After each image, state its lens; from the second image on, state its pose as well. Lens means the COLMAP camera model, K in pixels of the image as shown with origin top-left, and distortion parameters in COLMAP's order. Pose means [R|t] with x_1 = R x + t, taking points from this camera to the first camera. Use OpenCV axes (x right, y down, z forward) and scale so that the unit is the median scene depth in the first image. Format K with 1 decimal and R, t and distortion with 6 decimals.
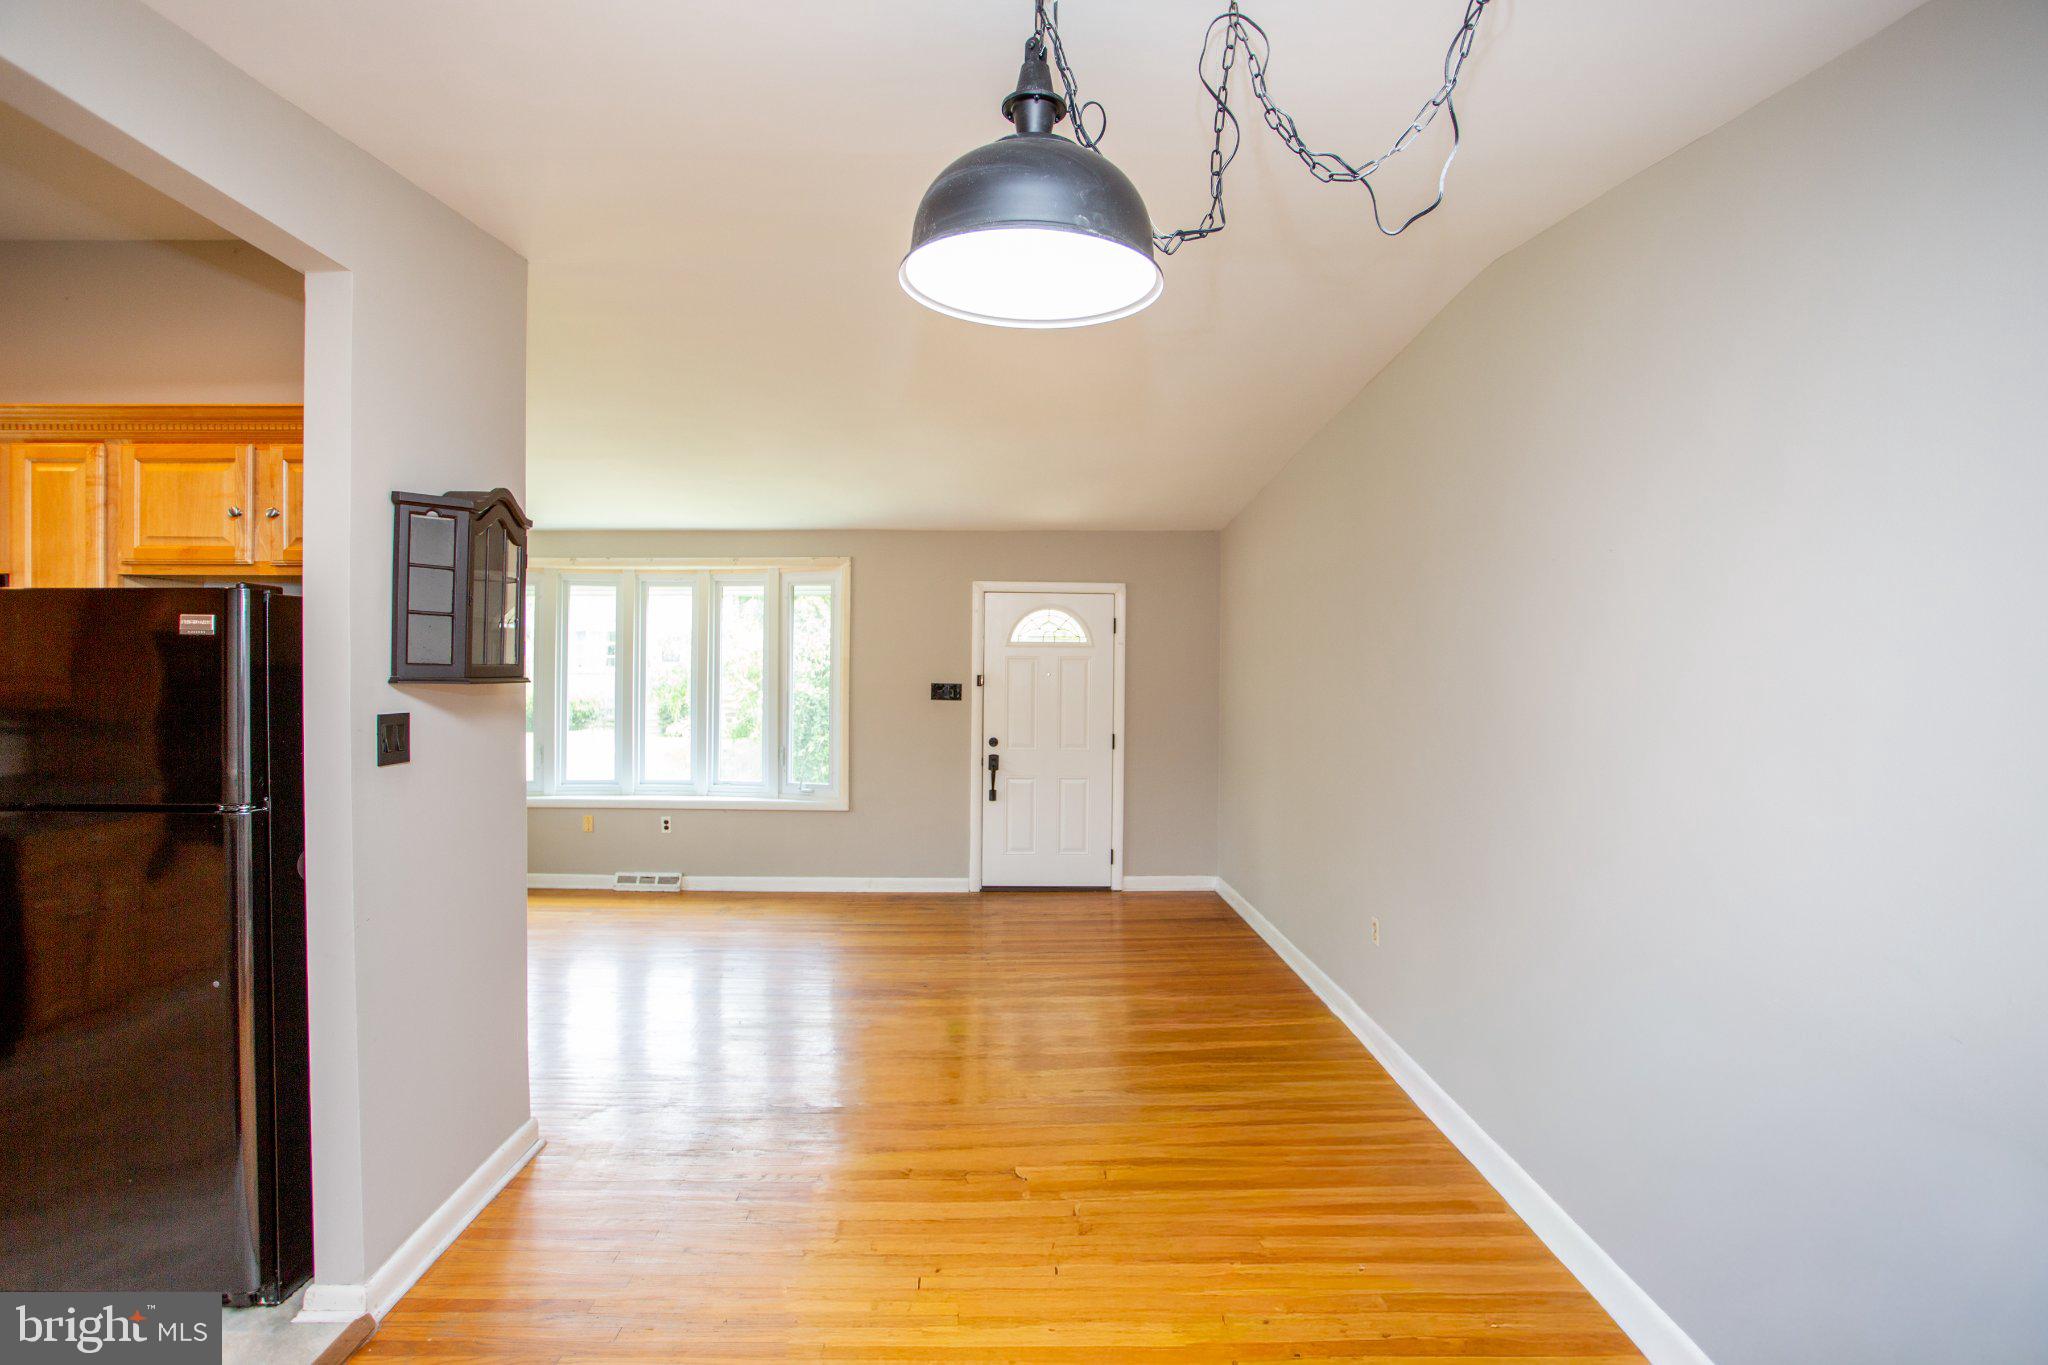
lens RADIAL K [[1000.2, 0, 1060.5], [0, 1000.2, 681.5], [0, 0, 1]] dist [-0.062558, 0.024303]
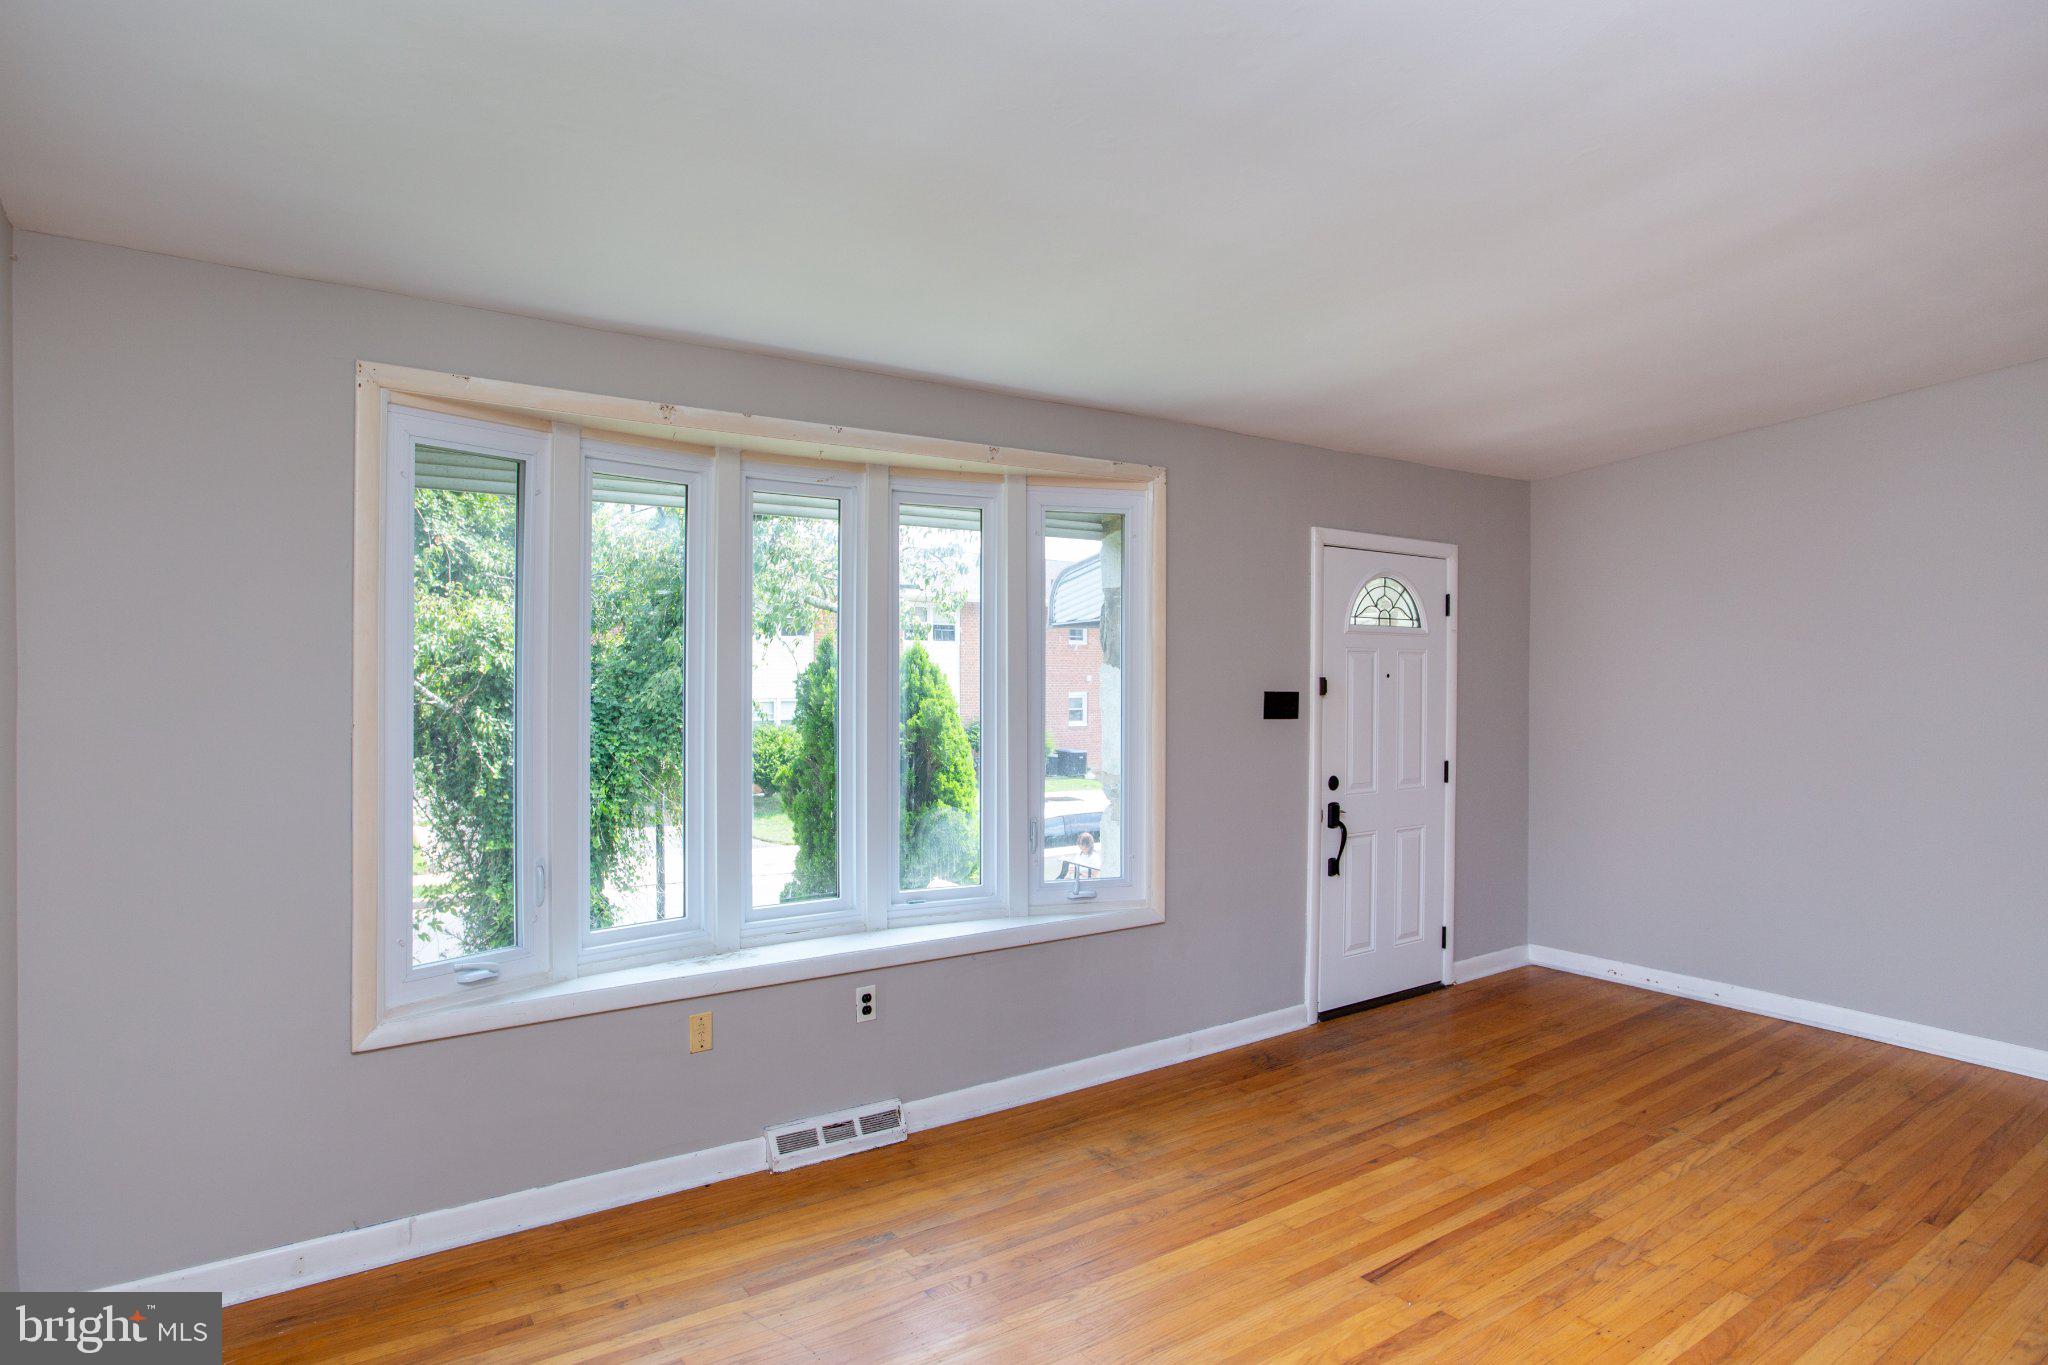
lens RADIAL K [[1149.3, 0, 1022.8], [0, 1149.3, 671.0], [0, 0, 1]] dist [-0.043032, 0.019801]
pose [[0.827125, -0.004225, 0.562002, -0.638039], [0.006724, 0.999975, -0.002380, -0.009735], [-0.561977, 0.005747, 0.827133, 0.510971]]
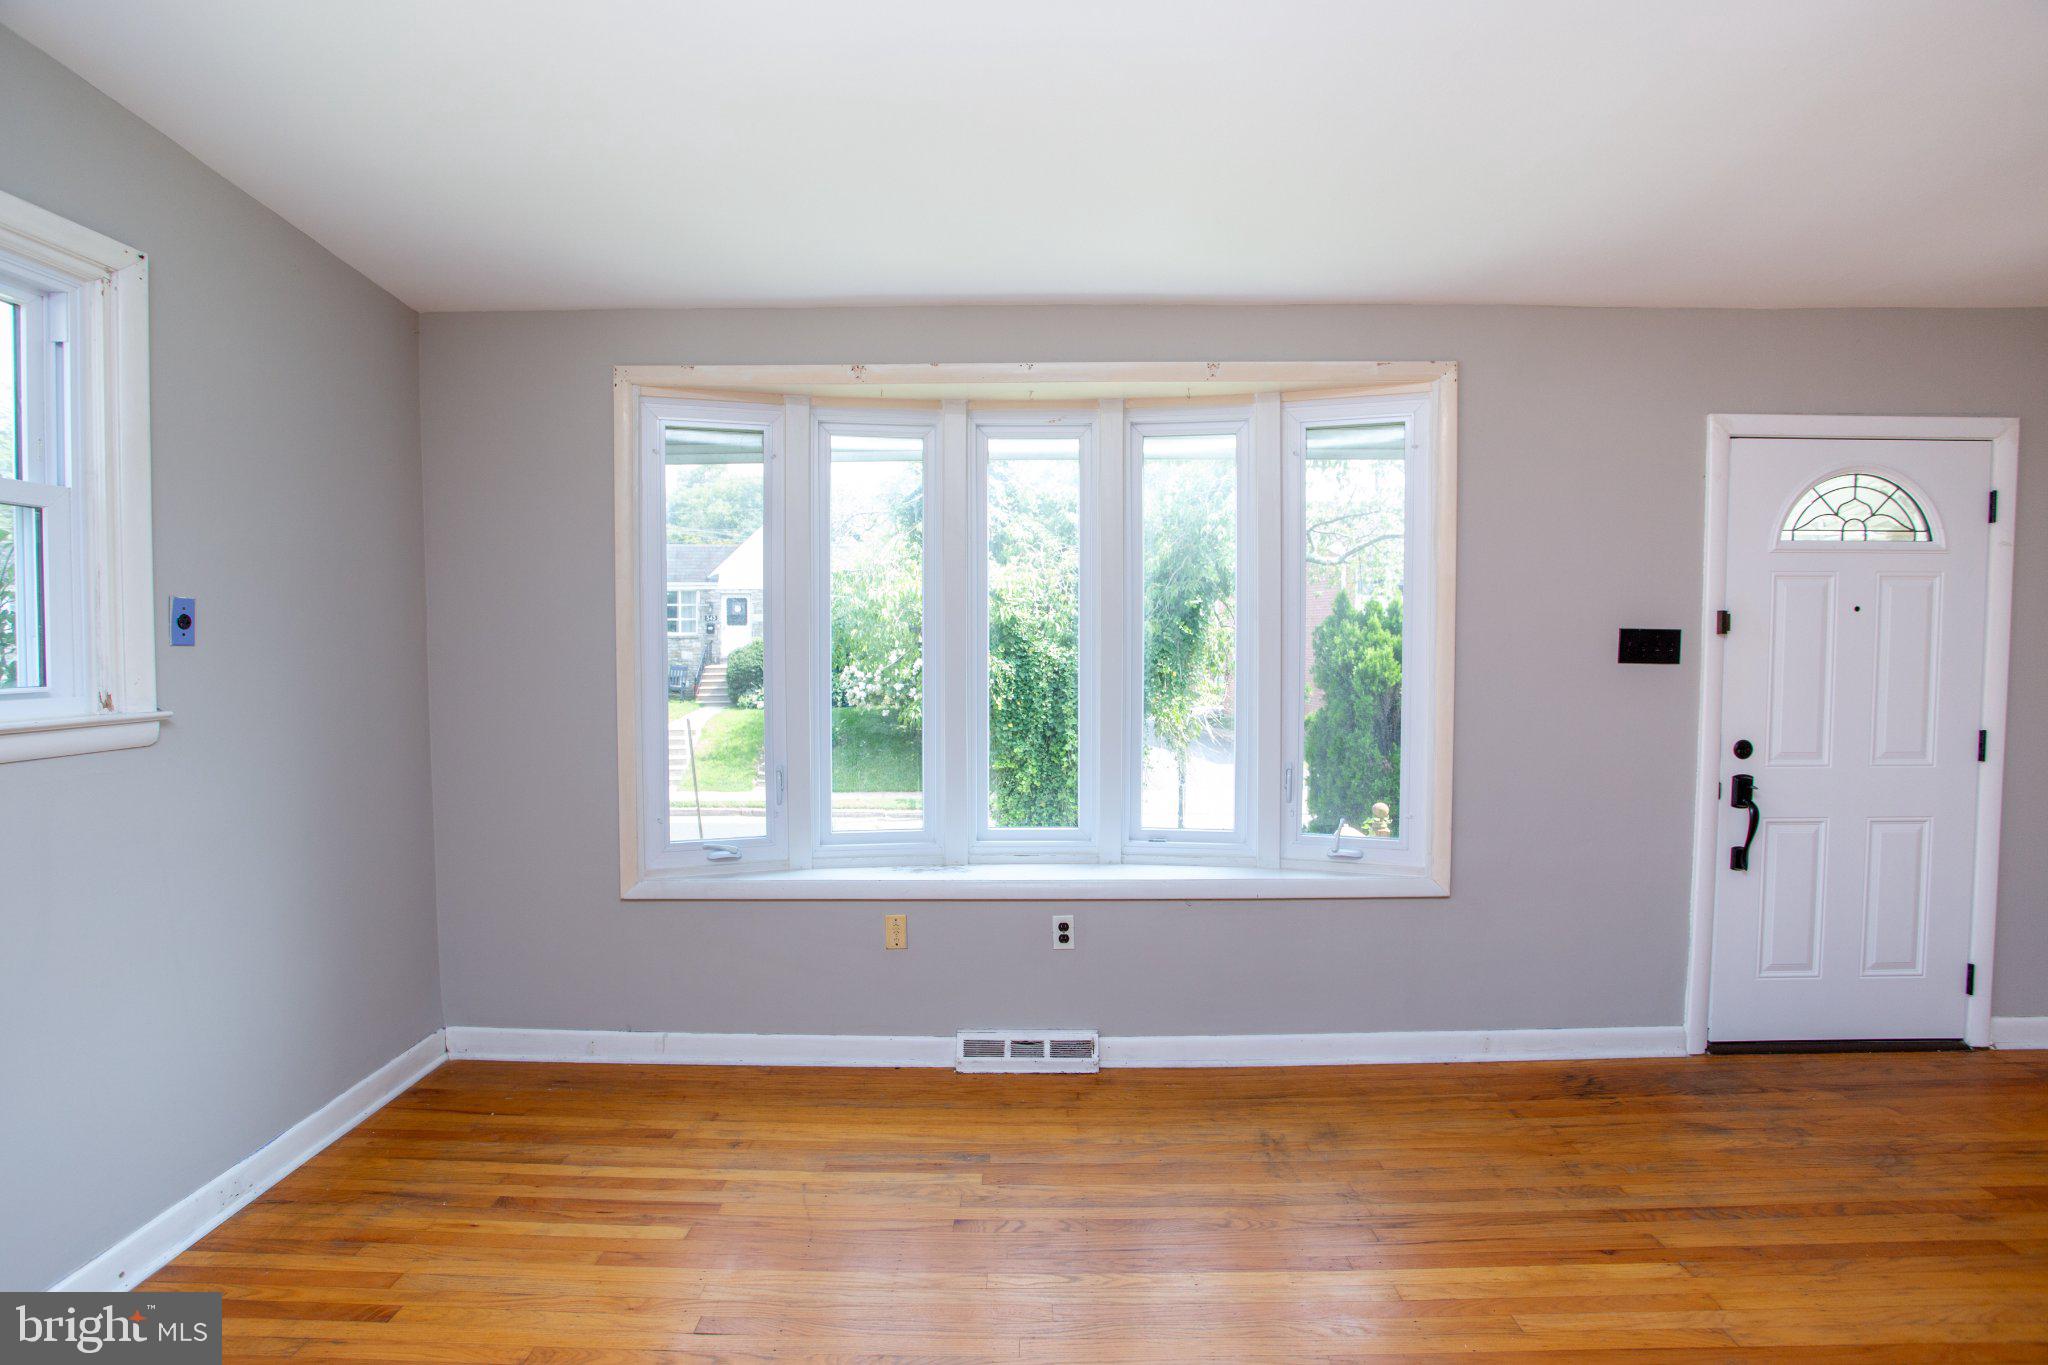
lens RADIAL K [[1000.2, 0, 1013.2], [0, 1000.2, 670.6], [0, 0, 1]] dist [-0.062558, 0.024303]
pose [[0.999726, -0.008669, -0.021743, -0.409743], [0.009361, 0.999447, 0.031903, 0.004288], [0.021455, -0.032098, 0.999254, 0.525335]]
